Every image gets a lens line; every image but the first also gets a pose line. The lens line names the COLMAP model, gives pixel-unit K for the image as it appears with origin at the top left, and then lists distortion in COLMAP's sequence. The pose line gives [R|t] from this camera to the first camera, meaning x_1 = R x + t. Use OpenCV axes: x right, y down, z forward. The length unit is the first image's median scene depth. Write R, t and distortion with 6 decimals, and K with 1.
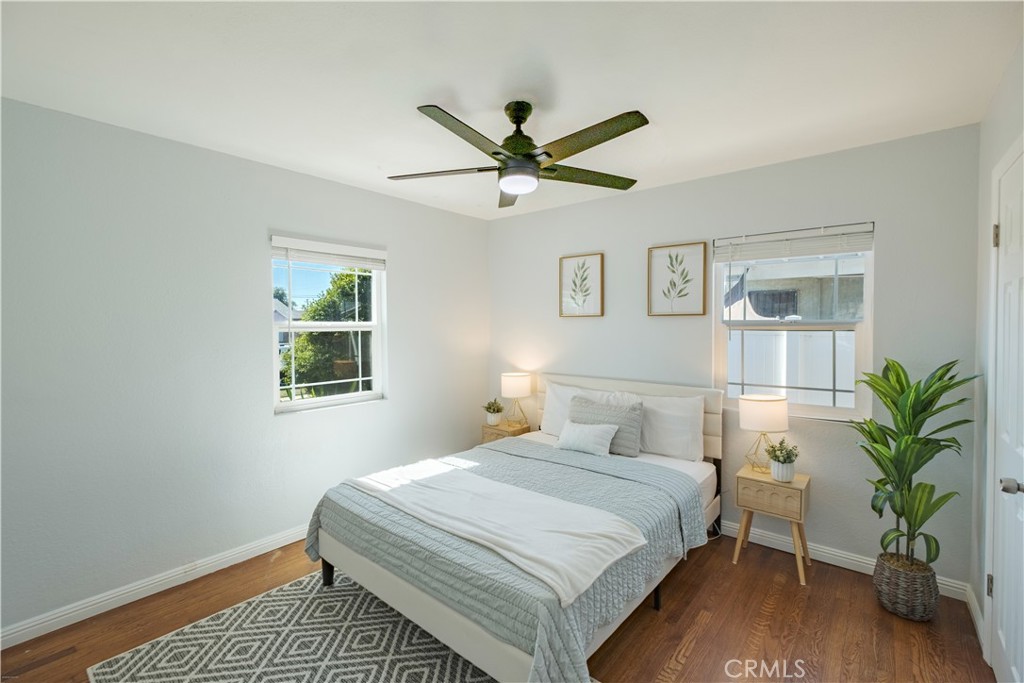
lens RADIAL K [[448.3, 0, 503.3], [0, 448.3, 334.1], [0, 0, 1]] dist [-0.003143, -0.000595]
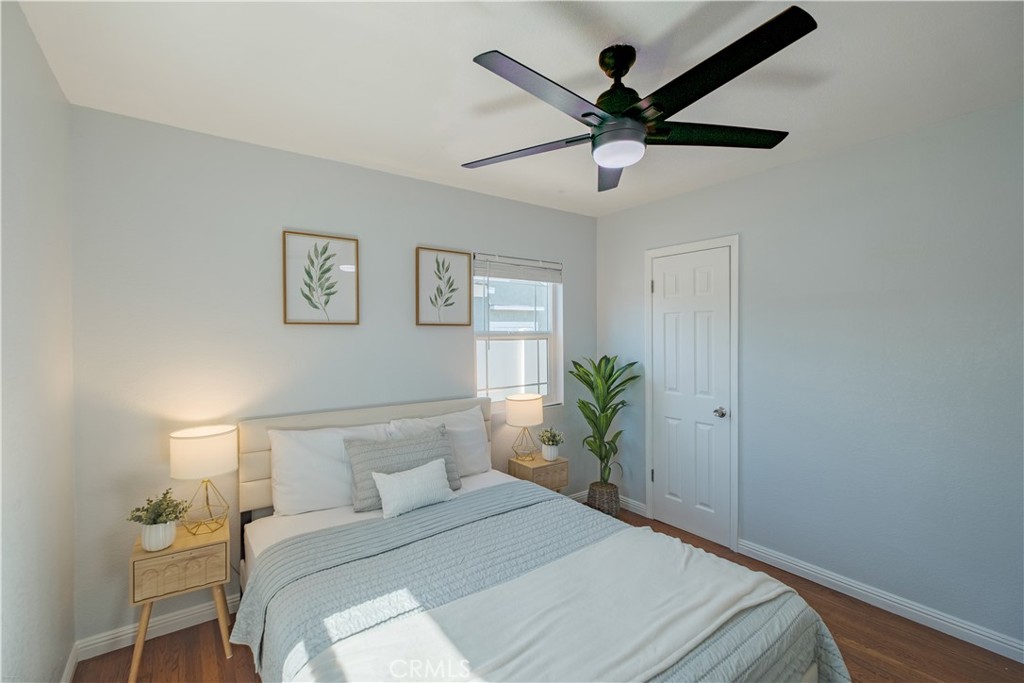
lens RADIAL K [[448.3, 0, 503.3], [0, 448.3, 334.1], [0, 0, 1]] dist [-0.003143, -0.000595]
pose [[0.232870, -0.002086, 0.972506, -0.499416], [0.025680, 0.999662, -0.004005, -0.016470], [-0.972169, 0.025907, 0.232845, 0.665822]]
